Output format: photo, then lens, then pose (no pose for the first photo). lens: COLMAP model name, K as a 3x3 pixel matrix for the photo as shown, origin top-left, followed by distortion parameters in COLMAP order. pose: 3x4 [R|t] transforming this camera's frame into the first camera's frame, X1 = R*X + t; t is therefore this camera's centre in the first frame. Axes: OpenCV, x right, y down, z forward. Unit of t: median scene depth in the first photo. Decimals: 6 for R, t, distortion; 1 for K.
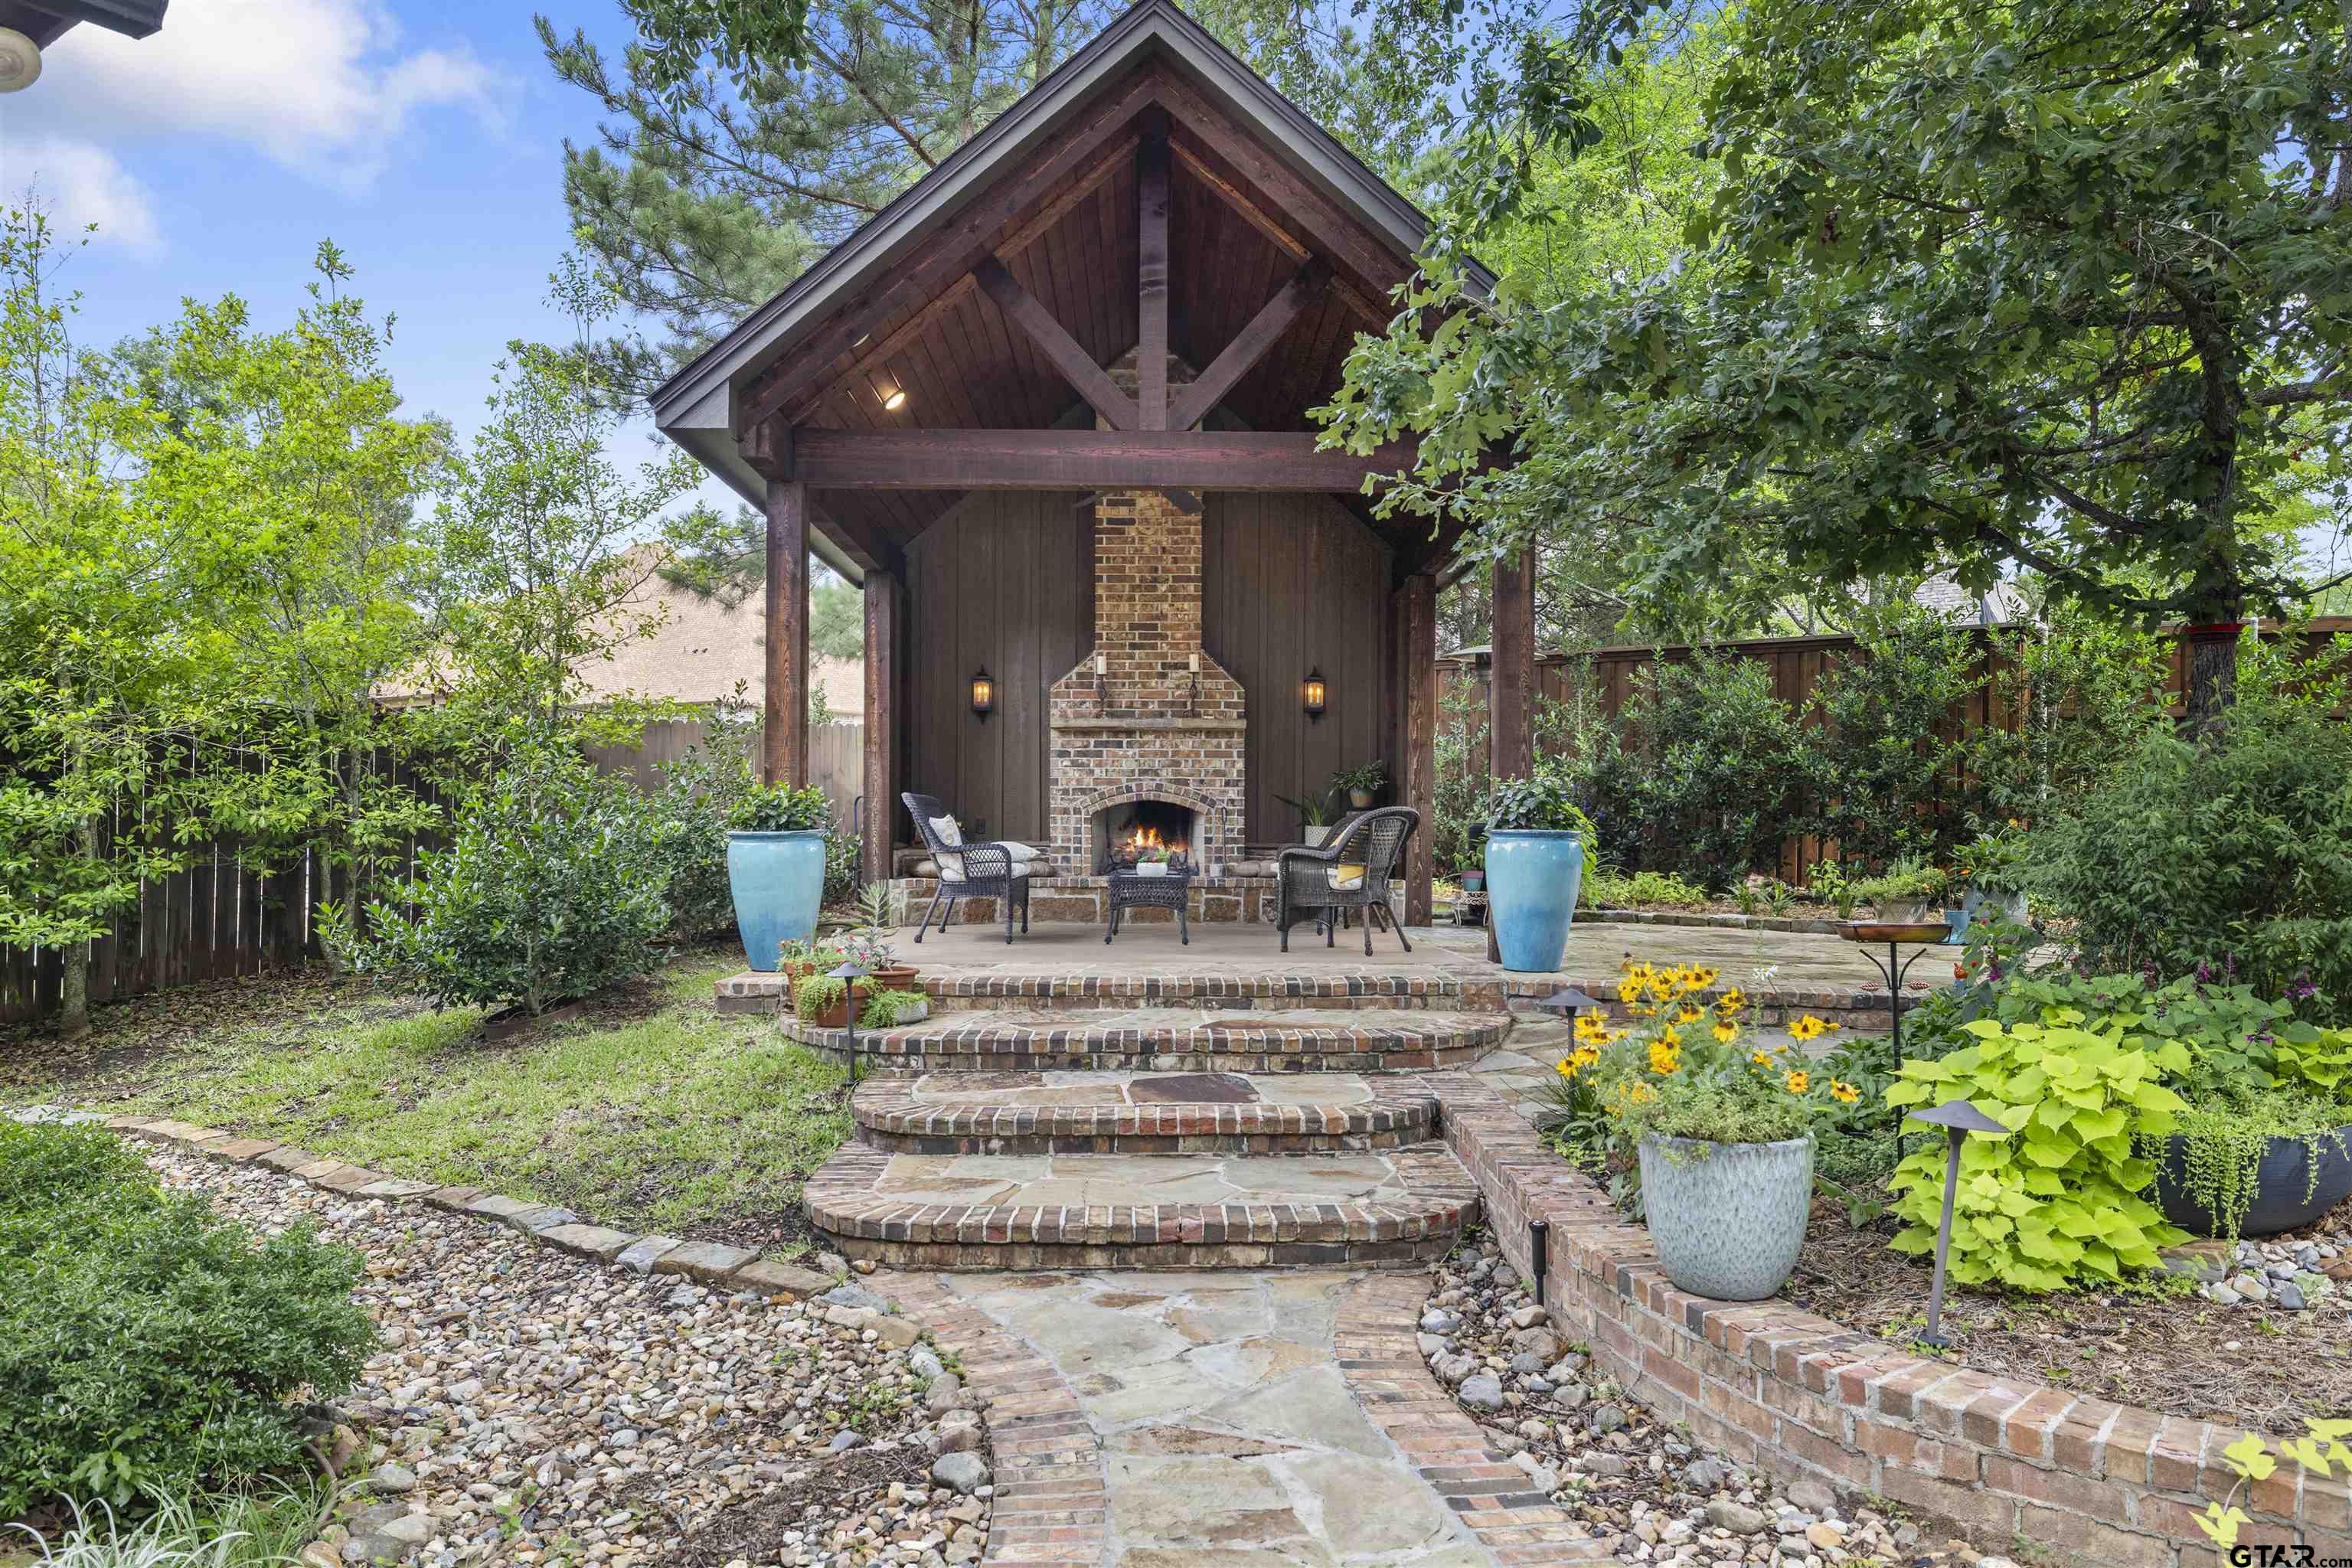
lens RADIAL K [[1643.8, 0, 1172.7], [0, 1643.8, 808.5], [0, 0, 1]] dist [0.009676, 0.002751]
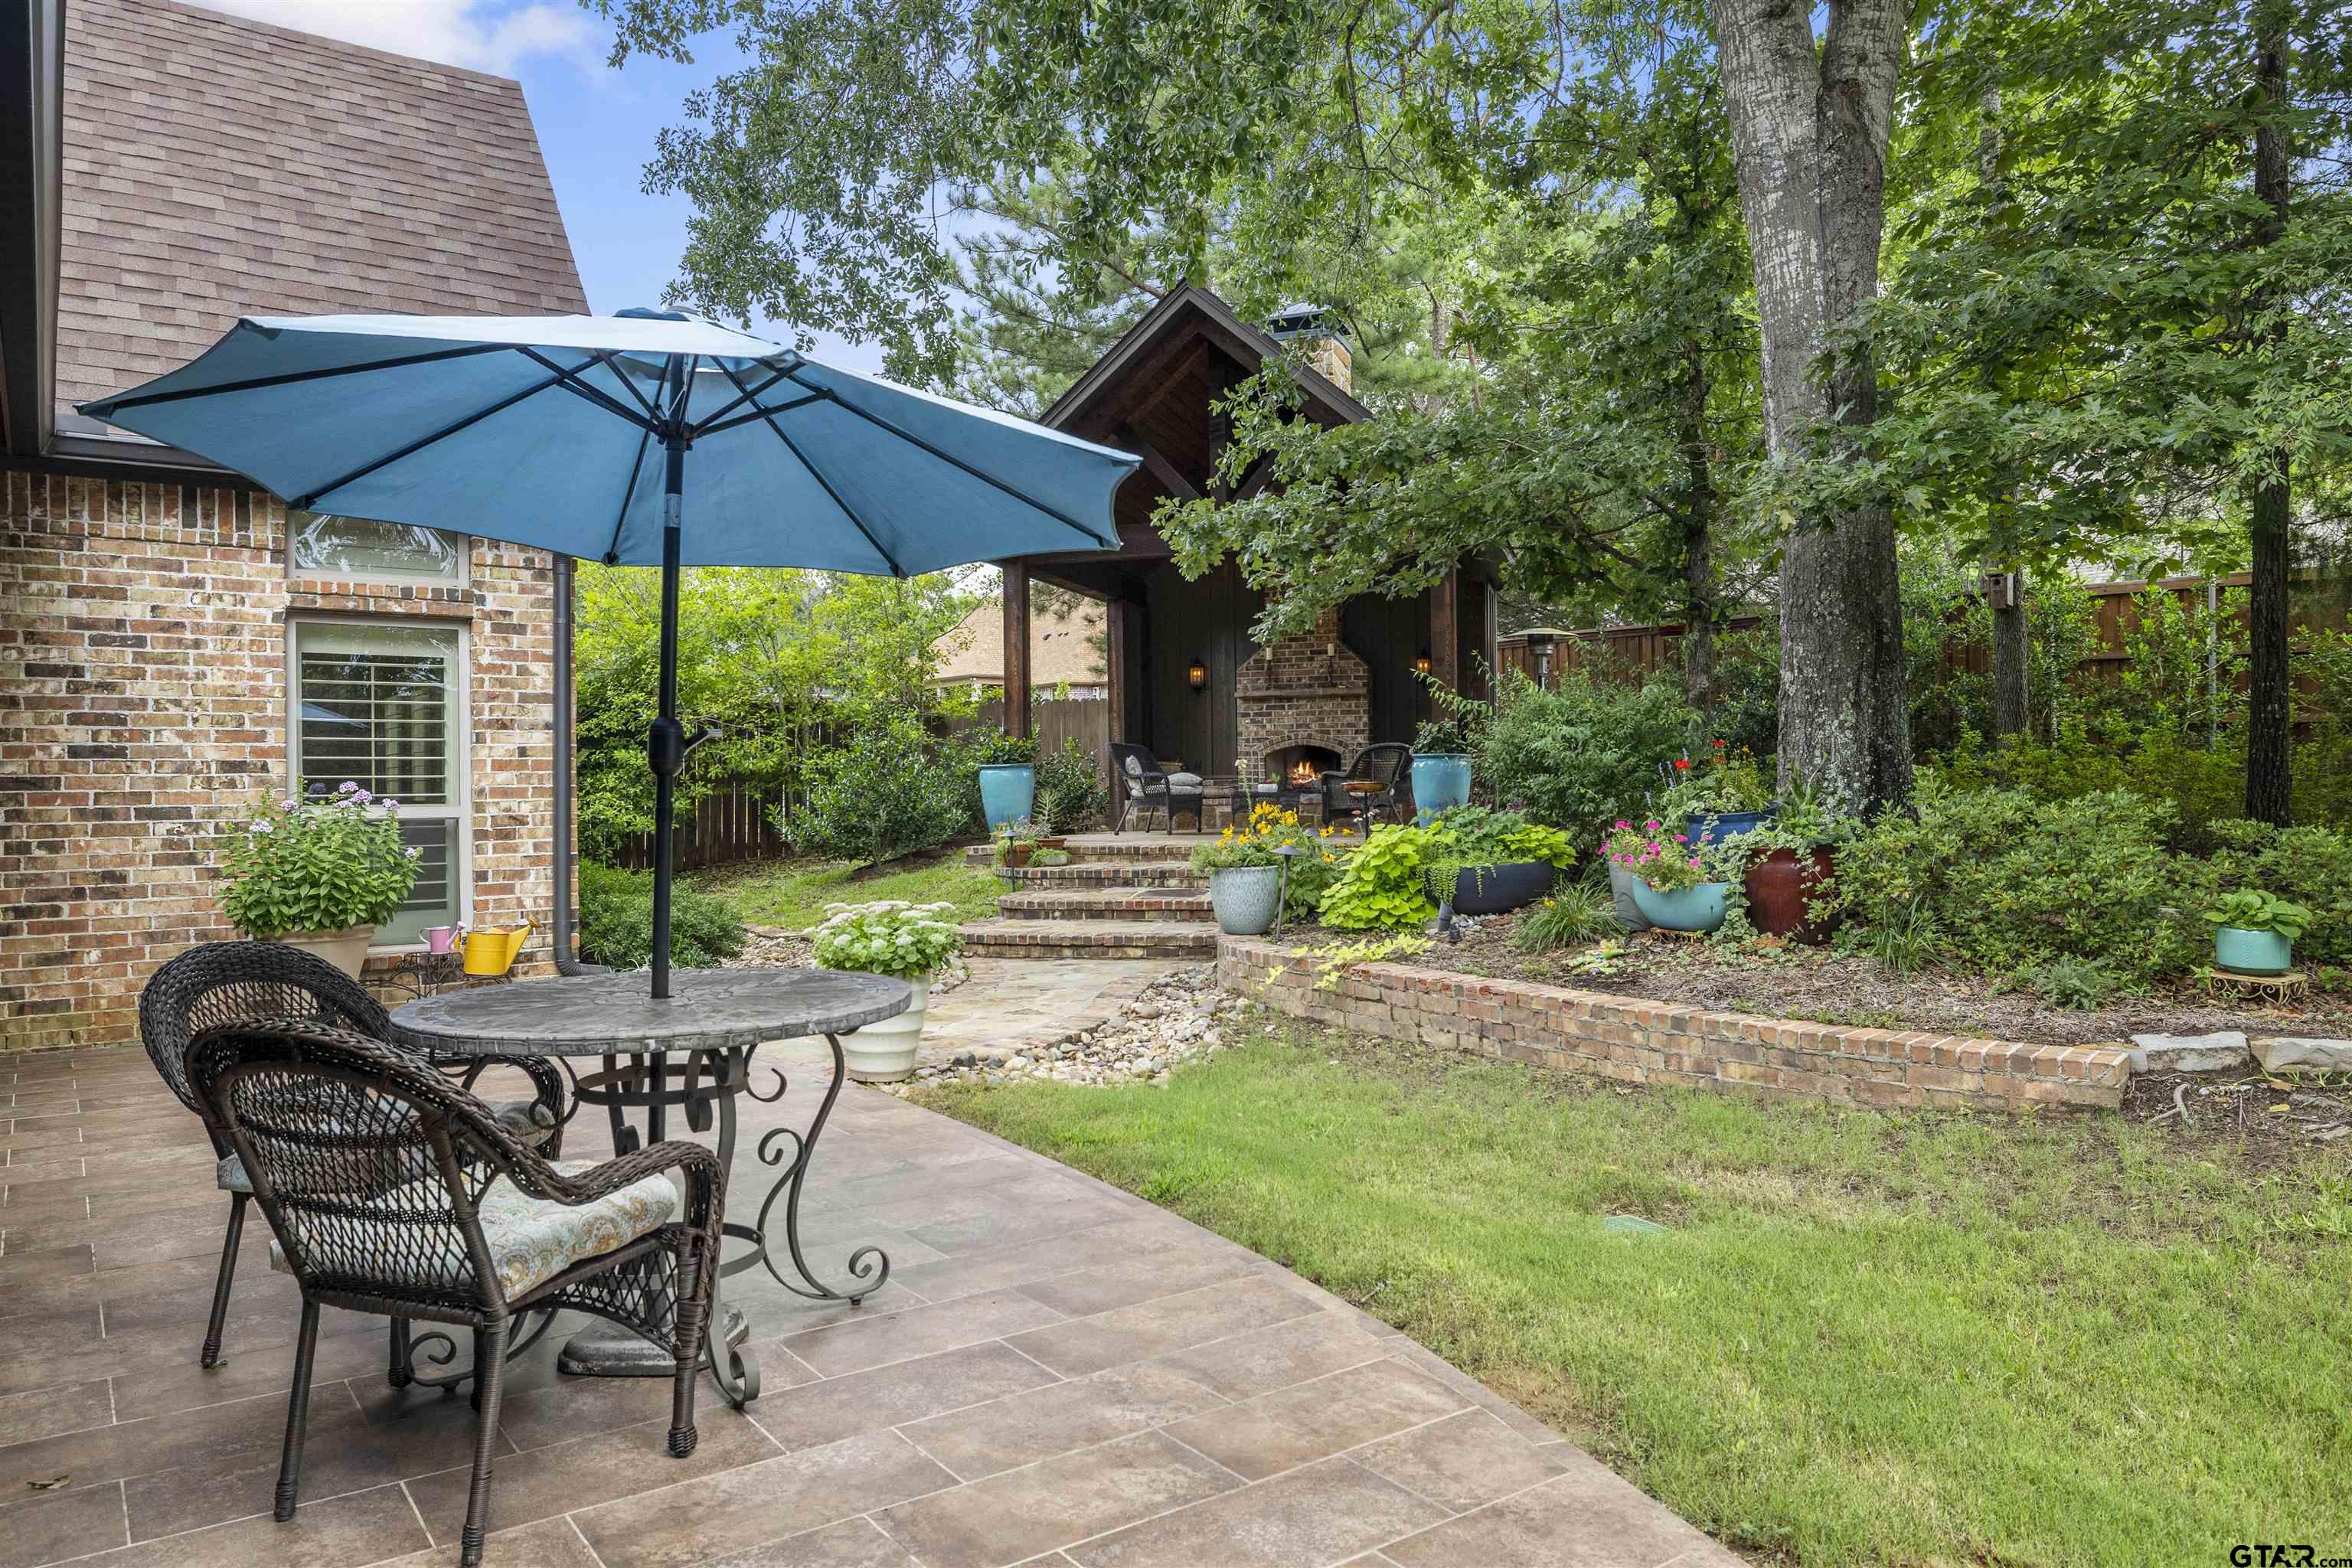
lens RADIAL K [[1564.9, 0, 1178.3], [0, 1564.9, 772.6], [0, 0, 1]] dist [-0.001223, 0.000041]
pose [[0.960330, -0.018912, -0.278223, 0.374648], [0.020021, 0.999799, 0.001145, 0.022303], [0.278145, -0.006670, 0.960516, -0.517350]]
